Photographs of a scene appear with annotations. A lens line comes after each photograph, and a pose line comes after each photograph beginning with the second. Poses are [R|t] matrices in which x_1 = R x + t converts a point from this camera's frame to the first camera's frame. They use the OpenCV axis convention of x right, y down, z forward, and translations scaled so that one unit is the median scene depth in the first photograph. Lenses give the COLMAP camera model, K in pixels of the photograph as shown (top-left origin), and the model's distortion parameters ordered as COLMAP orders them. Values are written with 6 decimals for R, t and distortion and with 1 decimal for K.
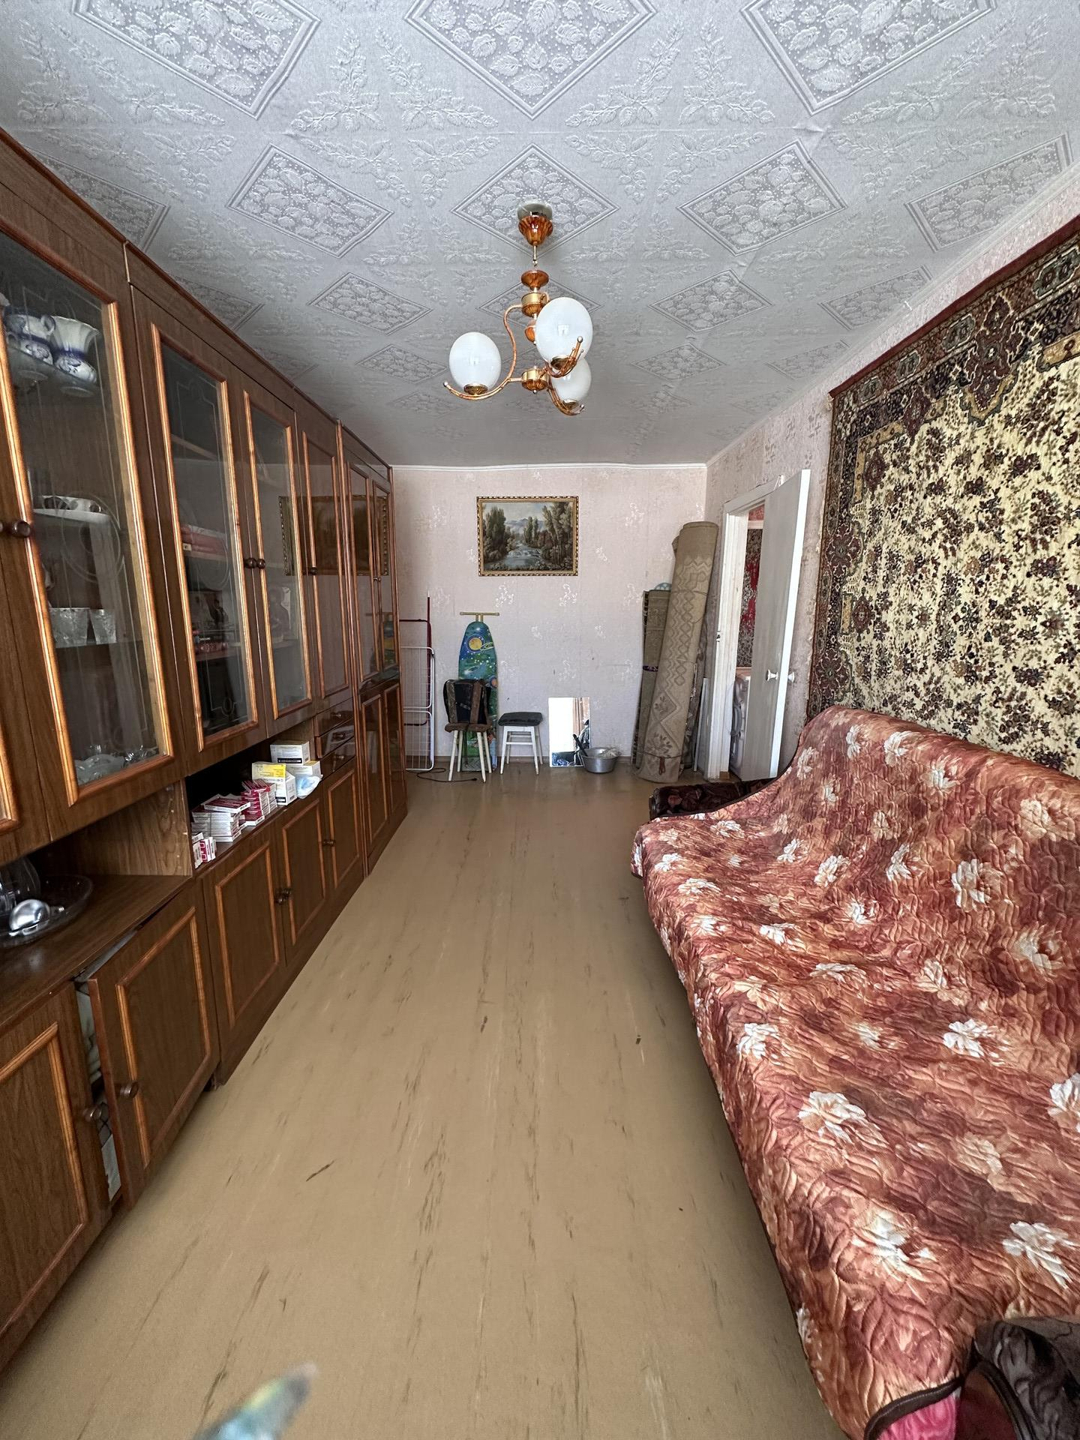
lens RADIAL K [[572.4, 0, 538.8], [0, 572.4, 719.7], [0, 0, 1]] dist [-0.002055, -0.000093]
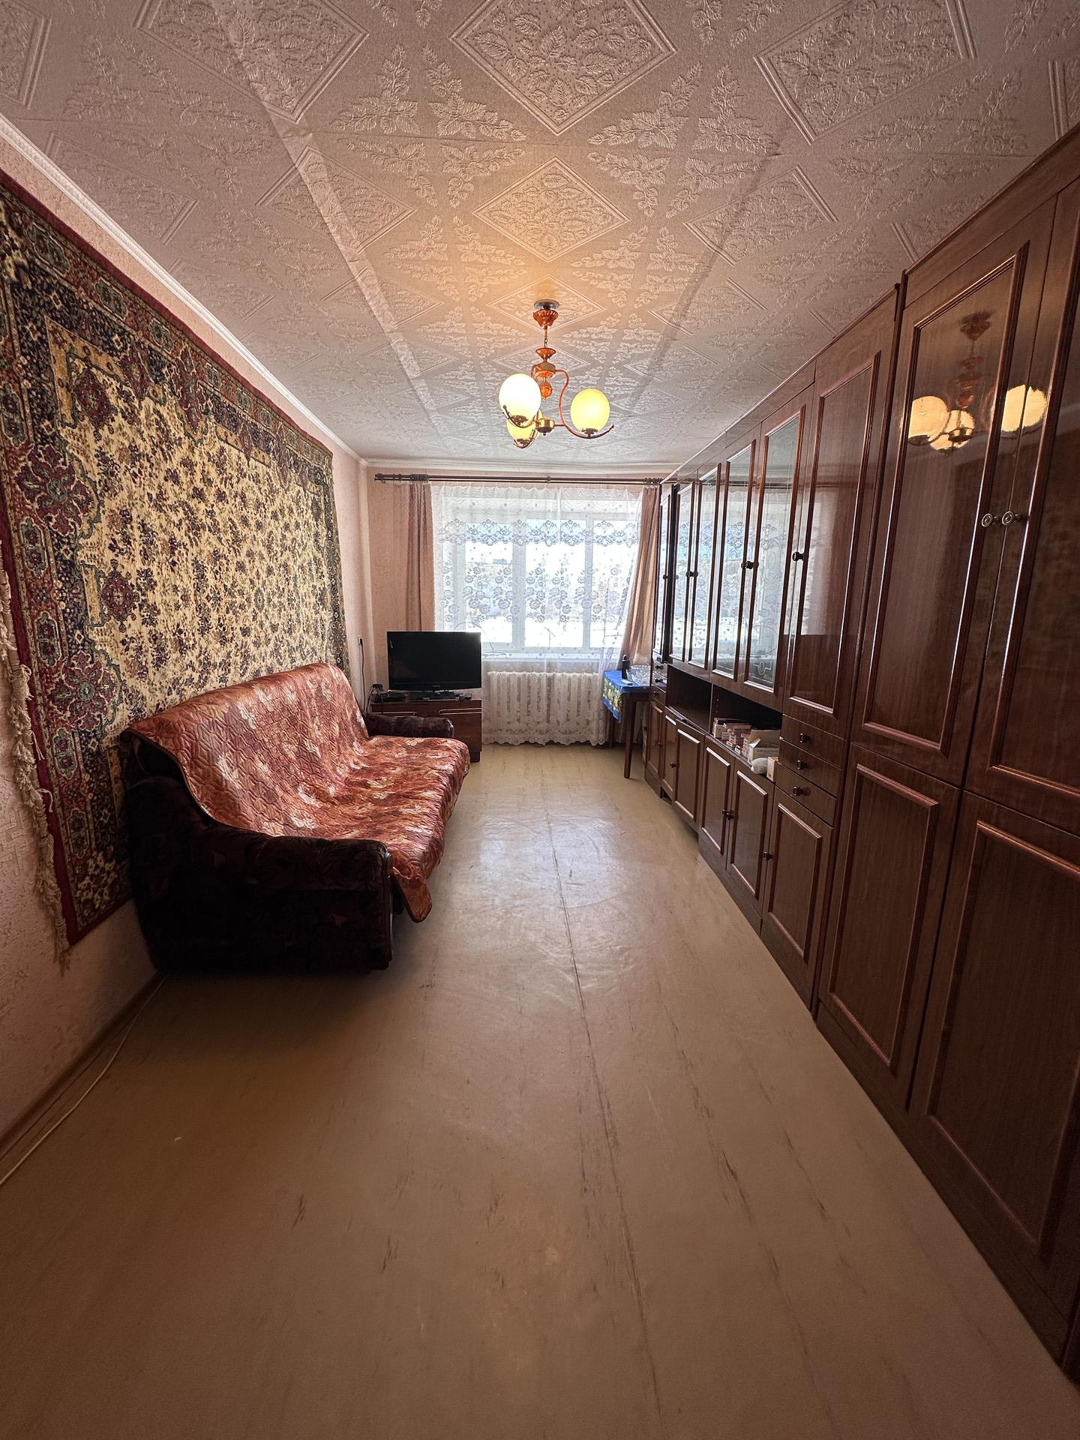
lens RADIAL K [[572.4, 0, 538.5], [0, 572.4, 720.6], [0, 0, 1]] dist [-0.002055, -0.000093]
pose [[-0.999098, -0.004834, -0.042188, 0.049930], [-0.020979, 0.919972, 0.391423, -0.393134], [0.036920, 0.391955, -0.919243, 2.060740]]
